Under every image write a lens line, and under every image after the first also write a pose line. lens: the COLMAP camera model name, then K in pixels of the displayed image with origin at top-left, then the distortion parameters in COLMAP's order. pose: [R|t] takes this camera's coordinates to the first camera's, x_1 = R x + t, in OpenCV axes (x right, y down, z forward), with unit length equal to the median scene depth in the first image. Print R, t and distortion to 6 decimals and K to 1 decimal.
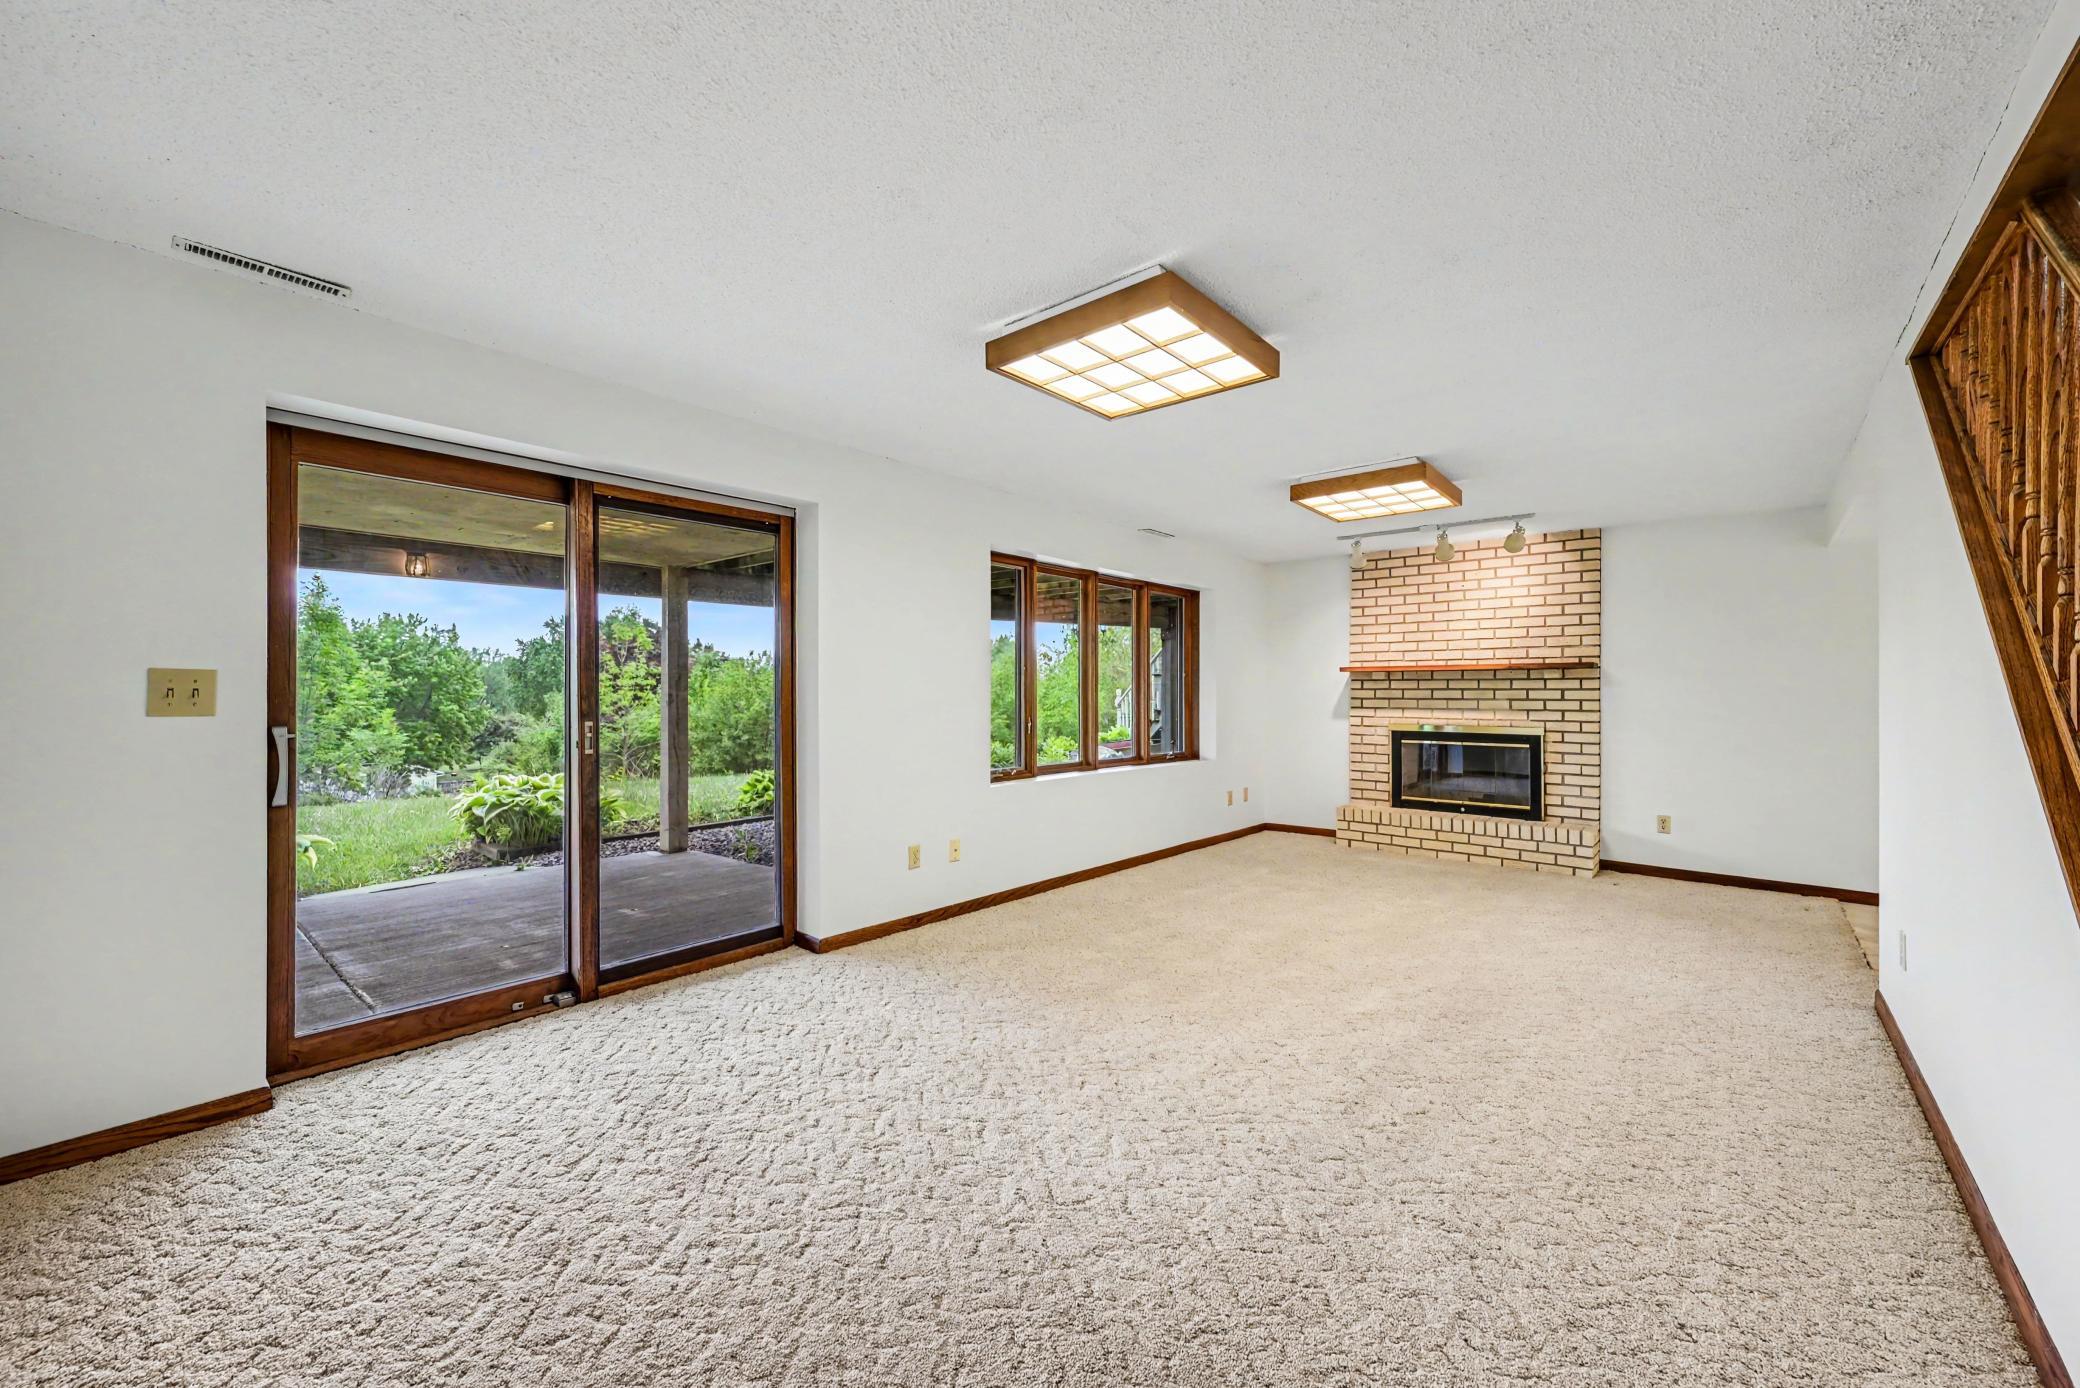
lens RADIAL K [[819.5, 0, 1061.3], [0, 819.5, 679.5], [0, 0, 1]] dist [0.008024, -0.000493]
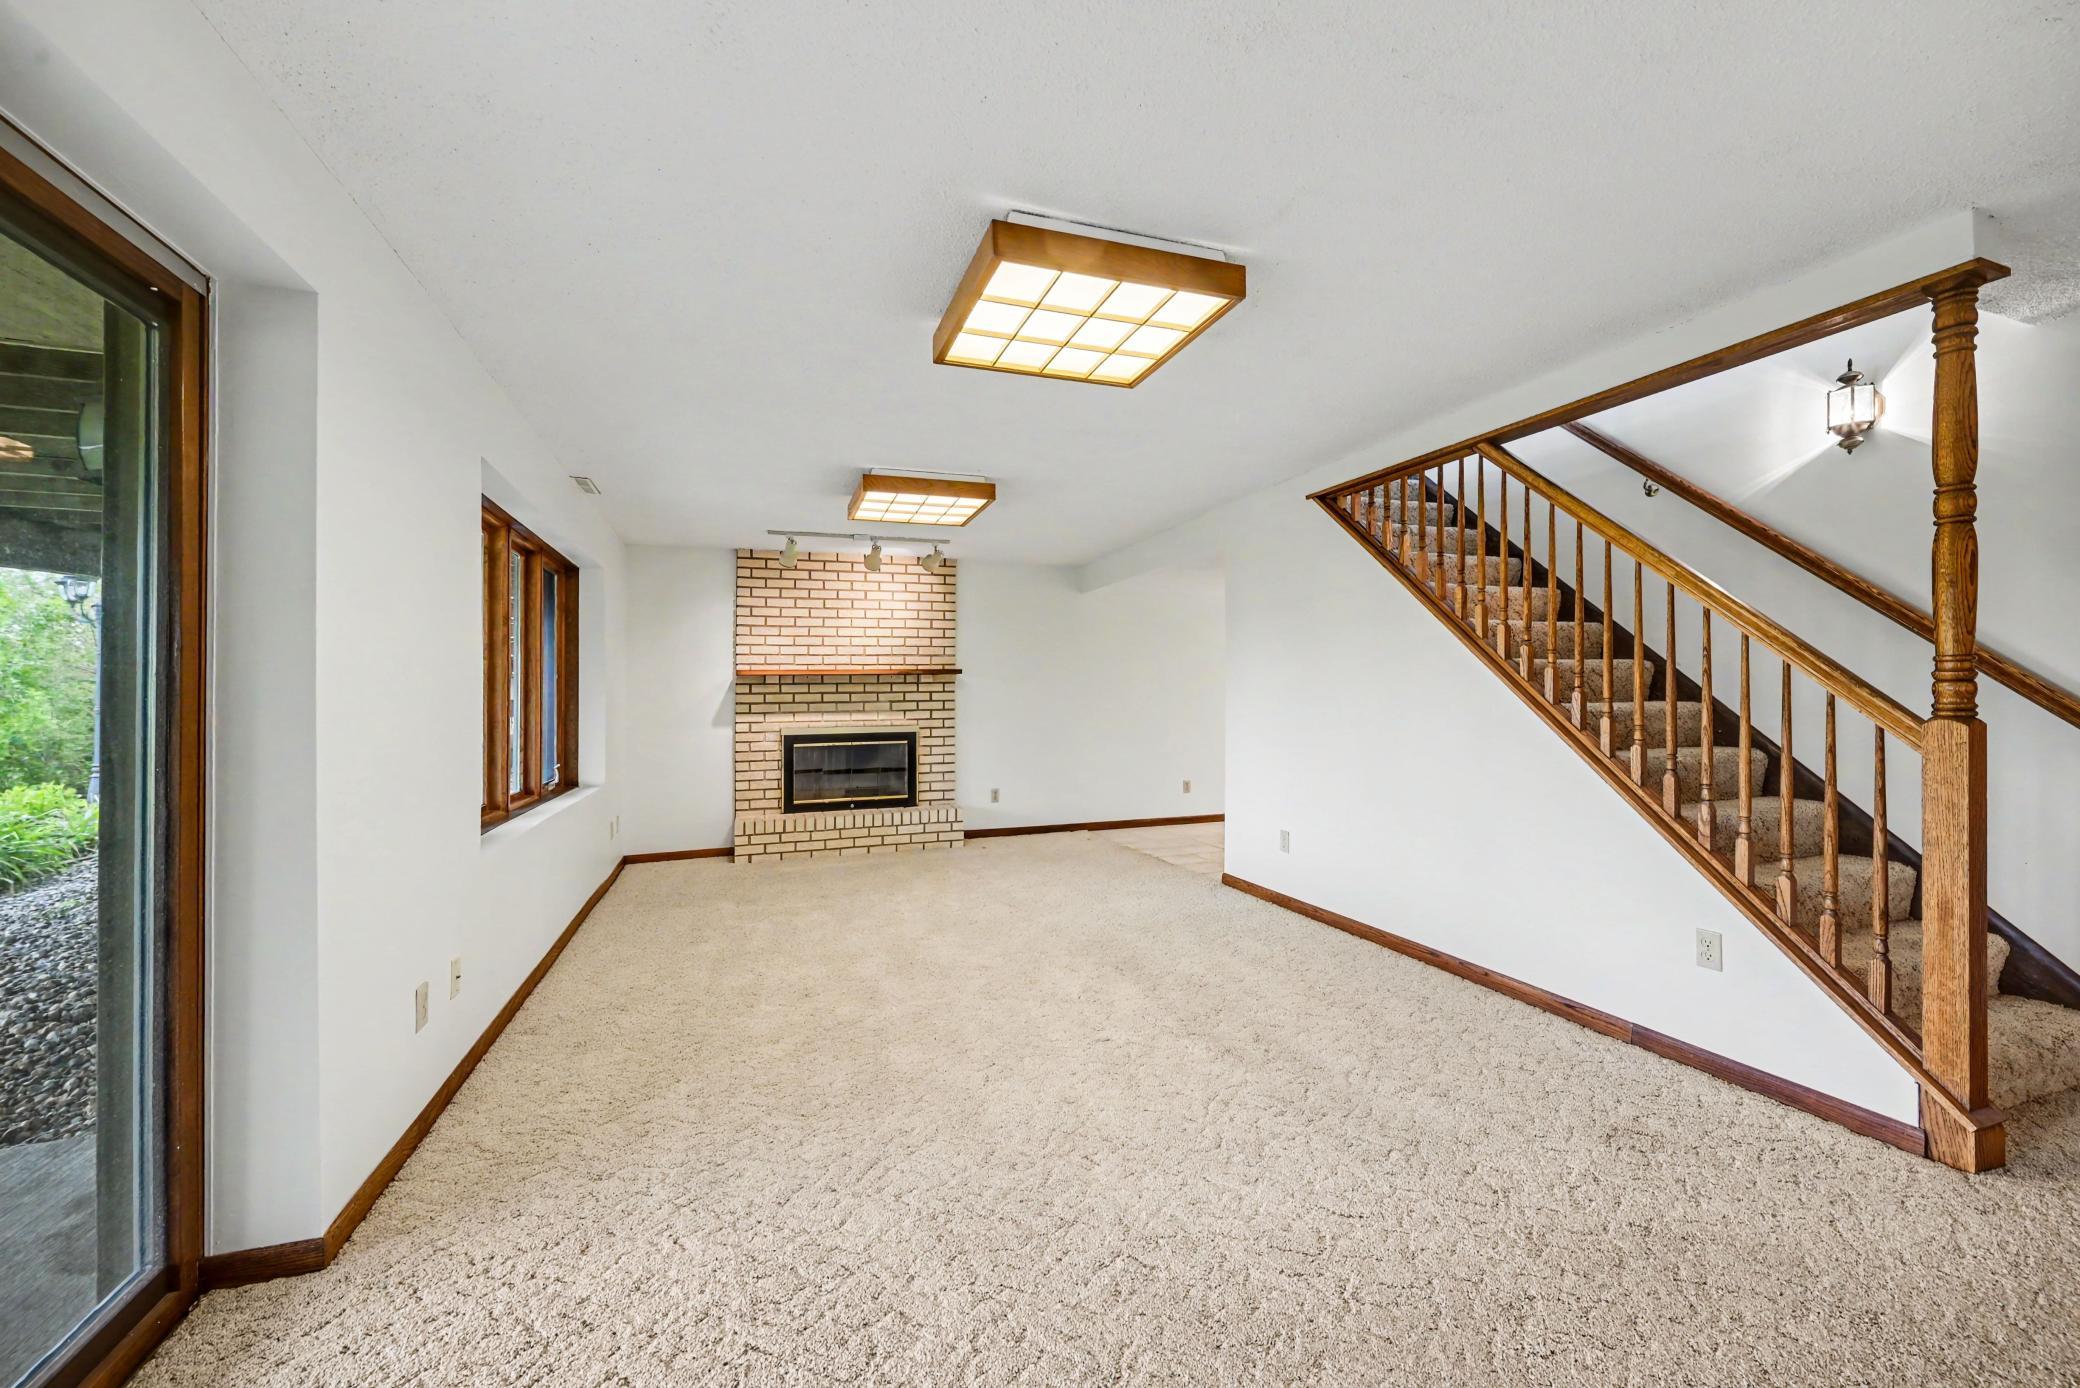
lens RADIAL K [[819.5, 0, 1038.1], [0, 819.5, 682.3], [0, 0, 1]] dist [0.008024, -0.000493]
pose [[0.513309, 0.001652, 0.858202, -0.309937], [0.001706, 0.999994, -0.002944, 0.002243], [-0.858202, 0.002975, 0.513303, 0.260818]]
